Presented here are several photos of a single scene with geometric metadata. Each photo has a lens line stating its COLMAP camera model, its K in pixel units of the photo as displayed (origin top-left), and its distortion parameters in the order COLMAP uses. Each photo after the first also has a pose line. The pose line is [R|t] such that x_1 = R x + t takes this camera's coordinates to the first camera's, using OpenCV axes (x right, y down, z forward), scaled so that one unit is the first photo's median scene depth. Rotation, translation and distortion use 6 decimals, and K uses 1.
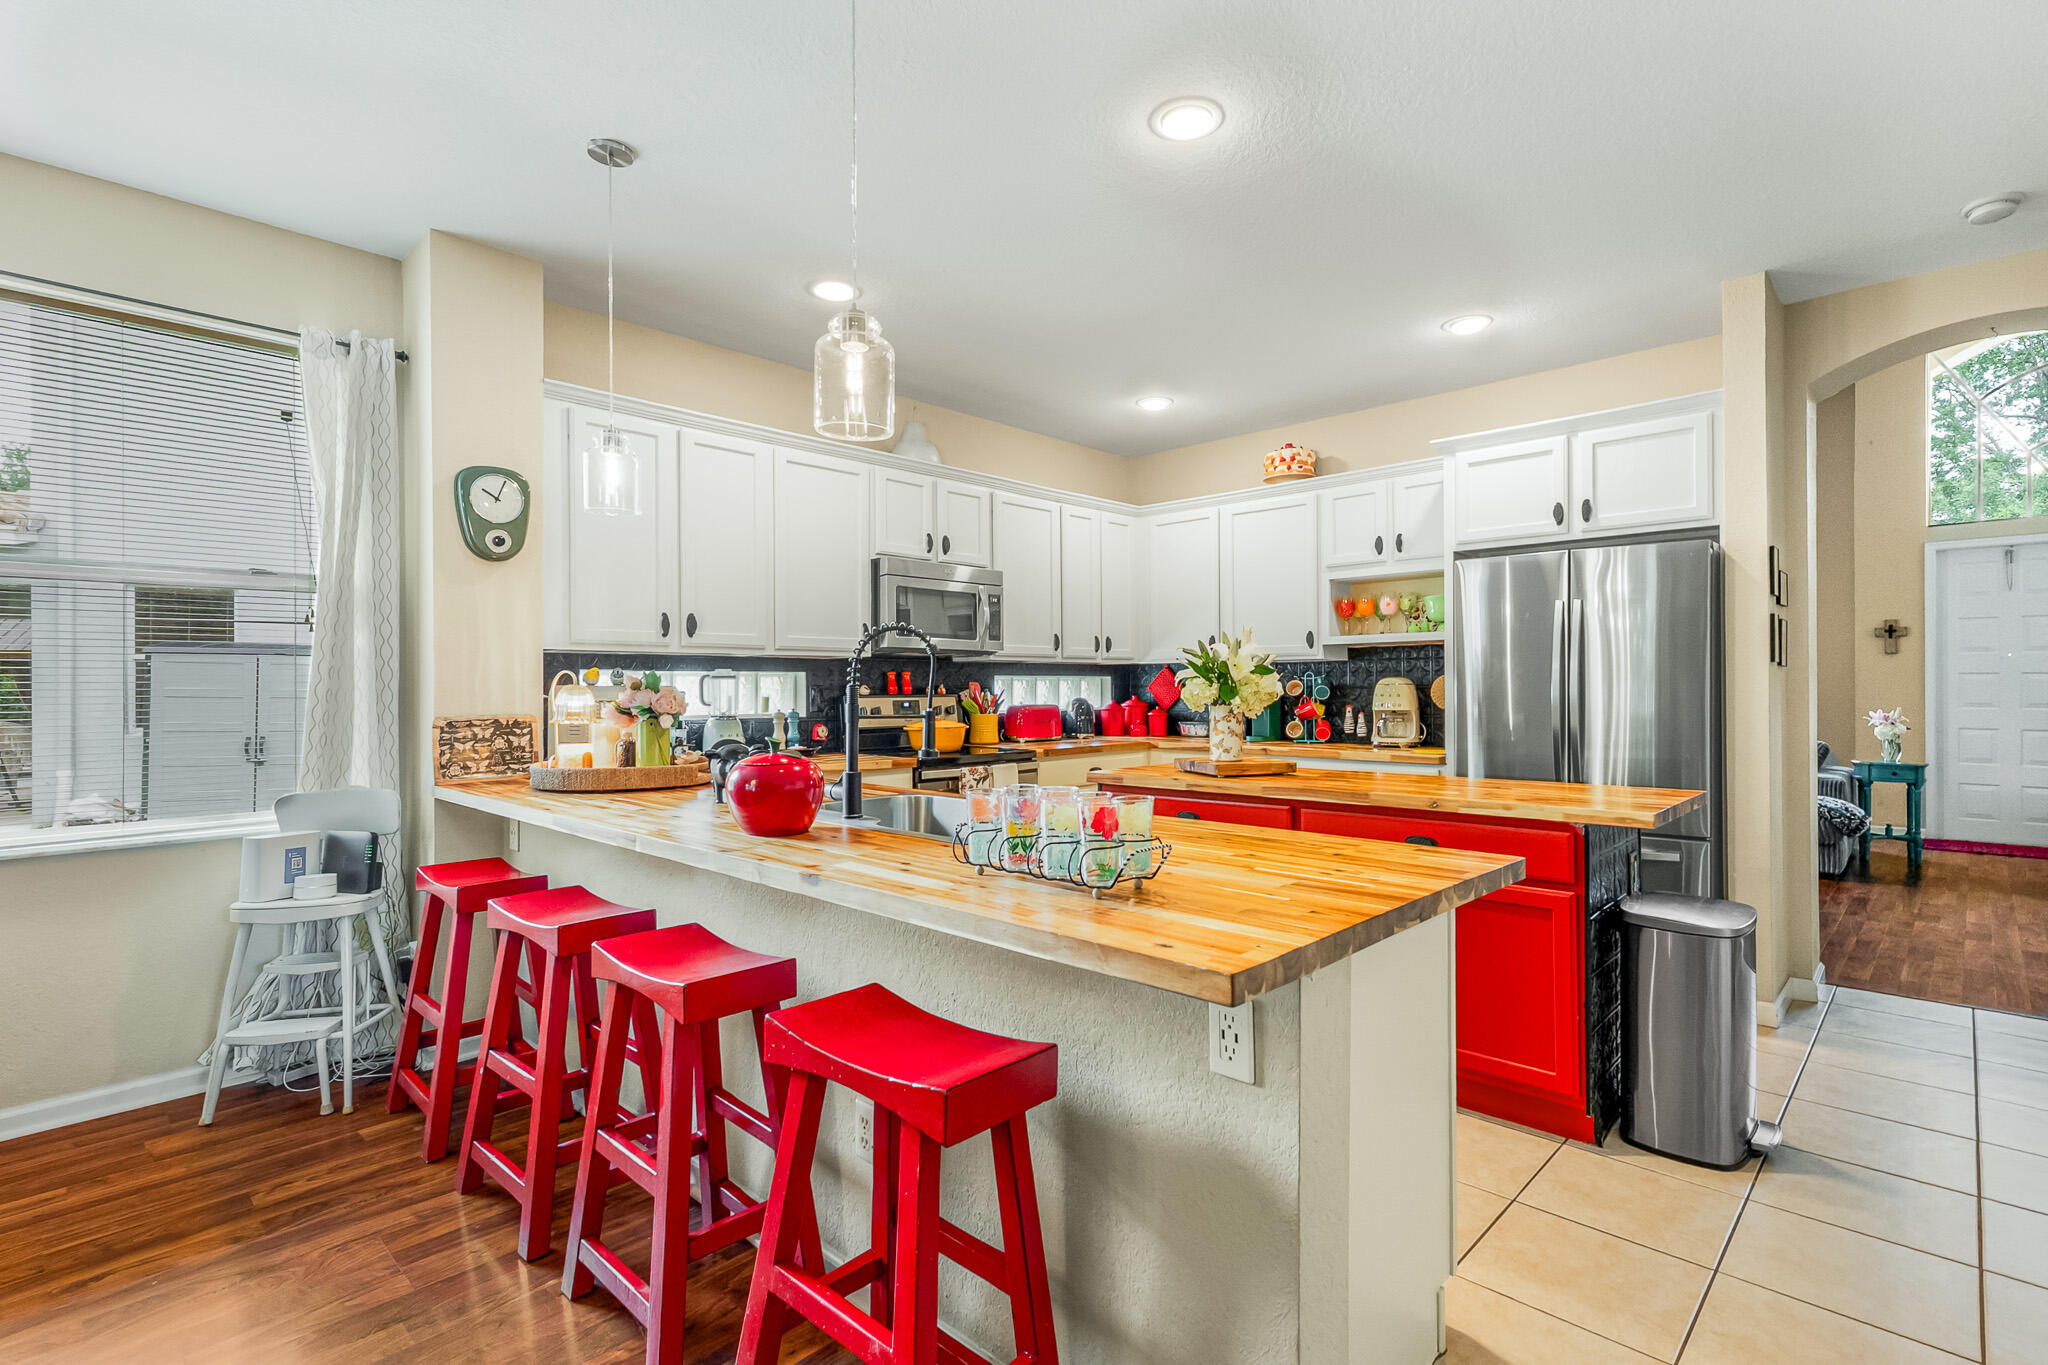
lens RADIAL K [[972.2, 0, 1034.8], [0, 972.2, 680.8], [0, 0, 1]] dist [0.009576, 0.000356]
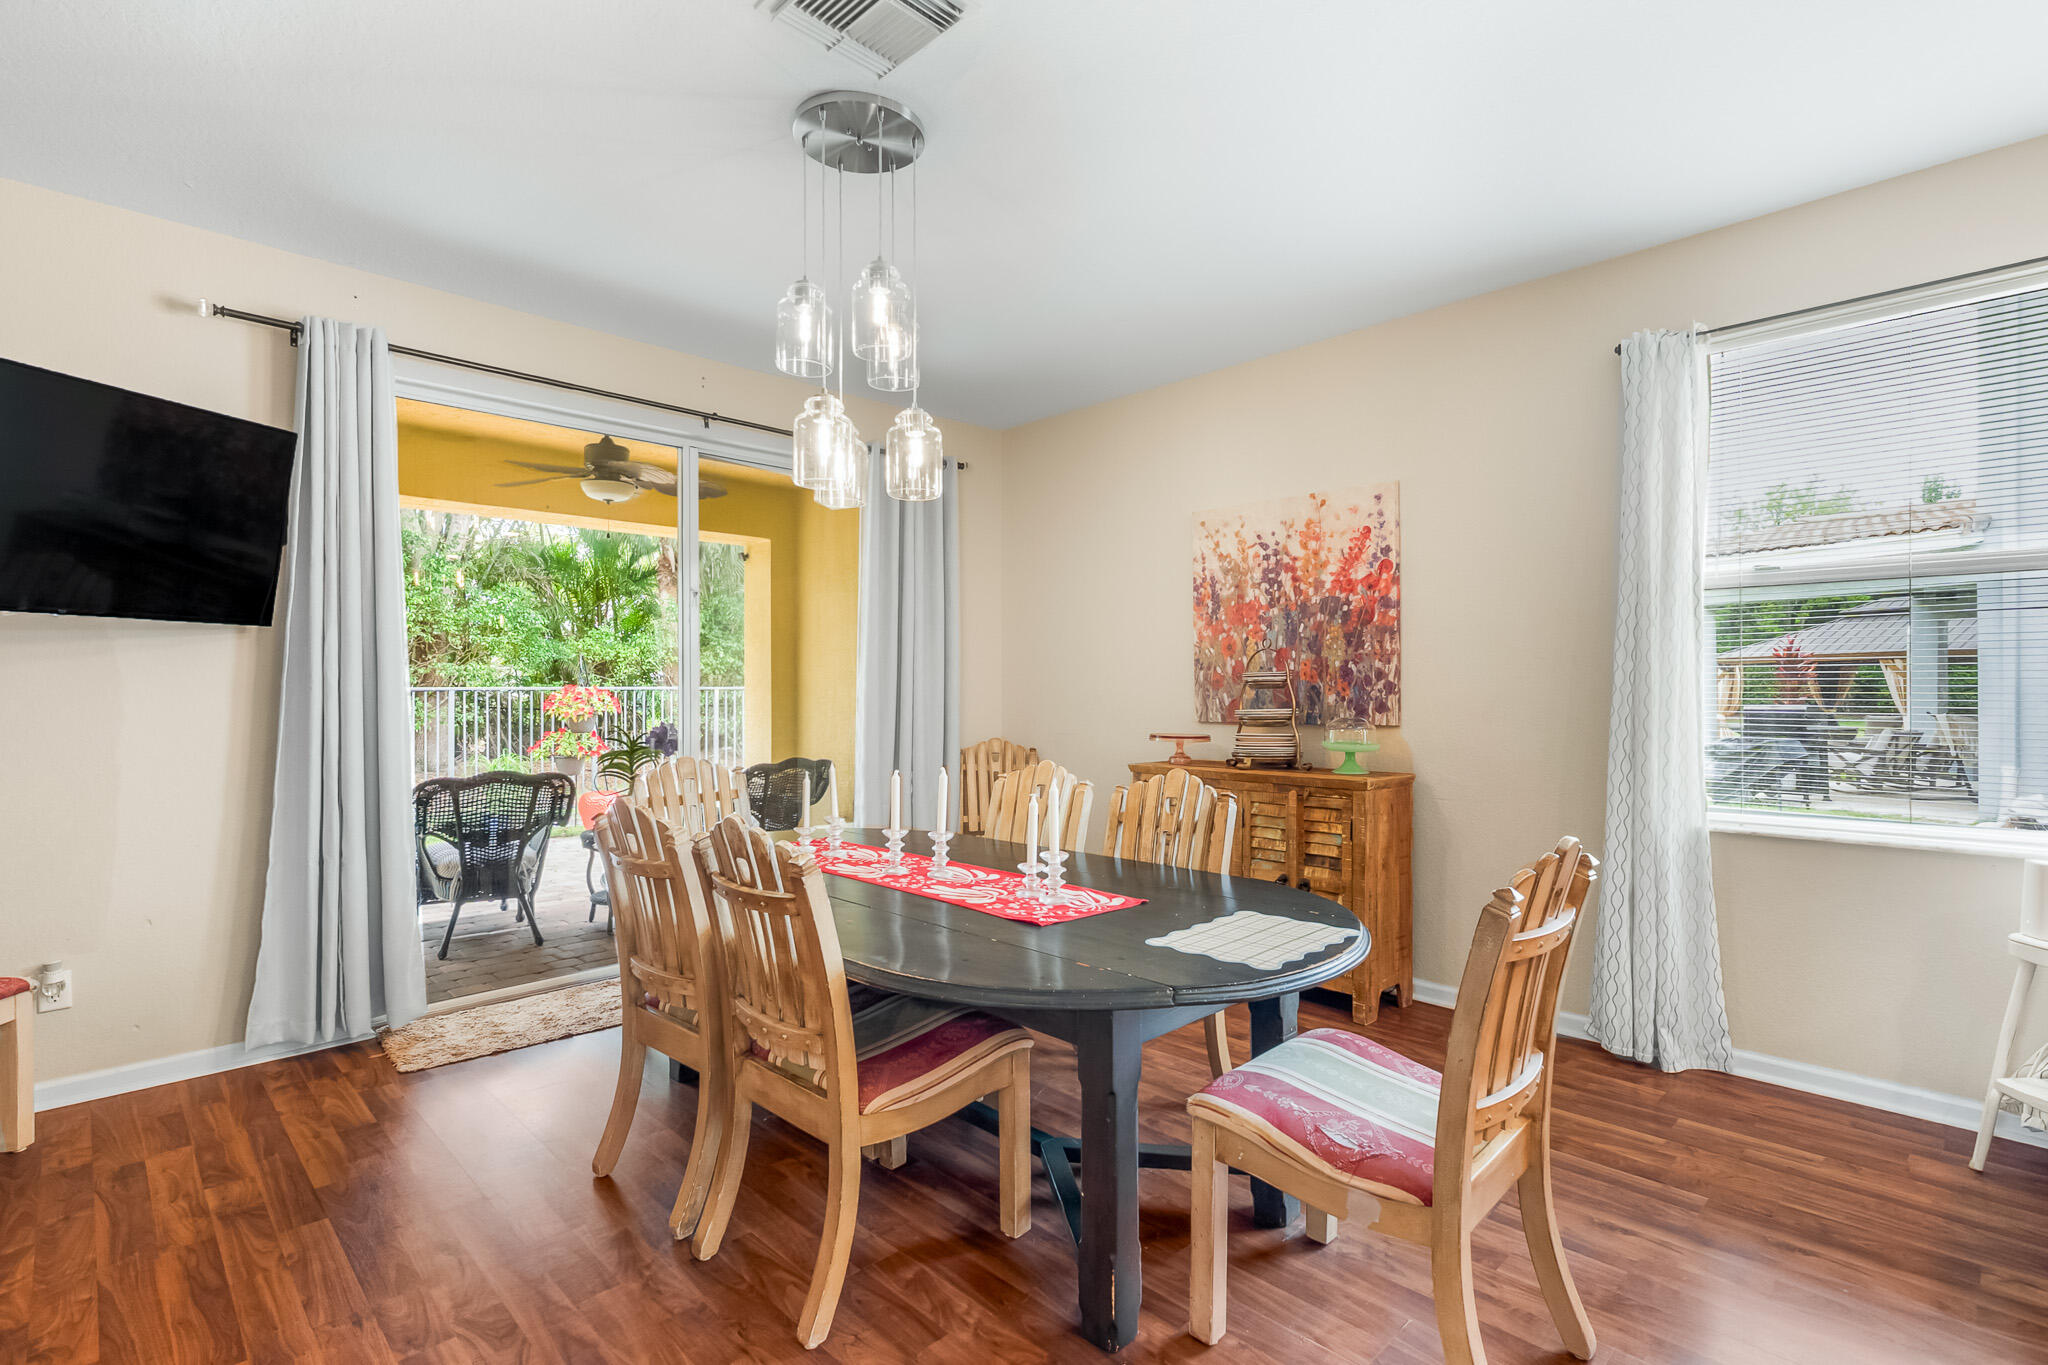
lens RADIAL K [[959.7, 0, 1043.3], [0, 959.7, 687.5], [0, 0, 1]] dist [0.009337, 0.000562]
pose [[-0.026701, 0.002978, -0.999639, 0.037477], [0.005597, 0.999980, 0.002830, 0.001229], [0.999628, -0.005519, -0.026718, 0.093845]]
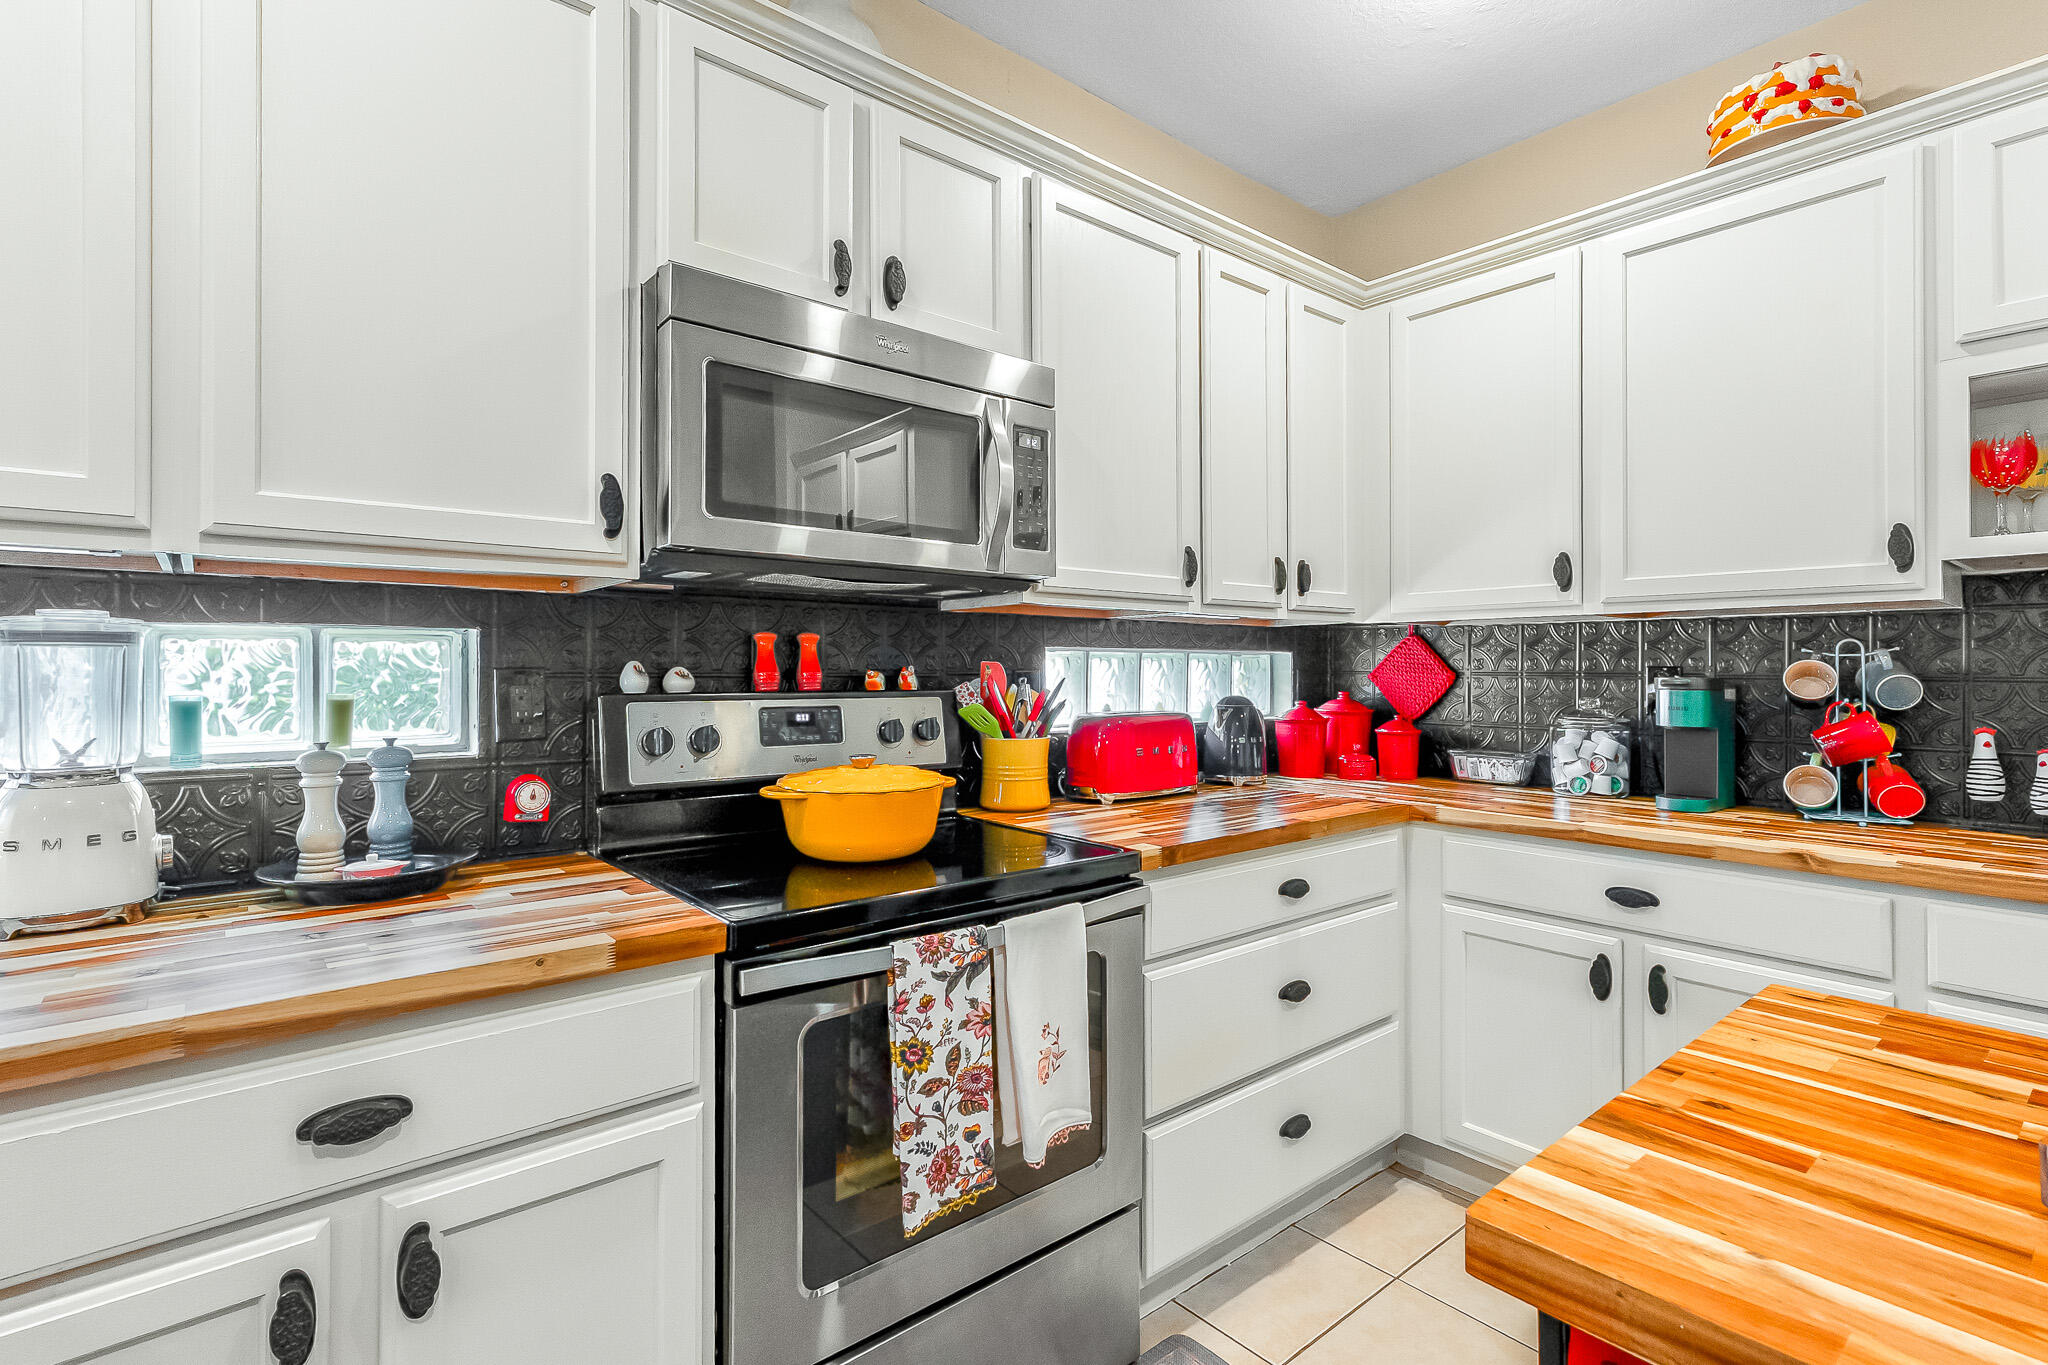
lens RADIAL K [[968.2, 0, 1028.9], [0, 968.2, 662.0], [0, 0, 1]] dist [0.004621, 0.000525]
pose [[0.993945, 0.004252, -0.109795, -0.000740], [-0.004347, 0.999990, -0.000627, 0.002227], [0.109792, 0.001100, 0.993954, 0.633917]]
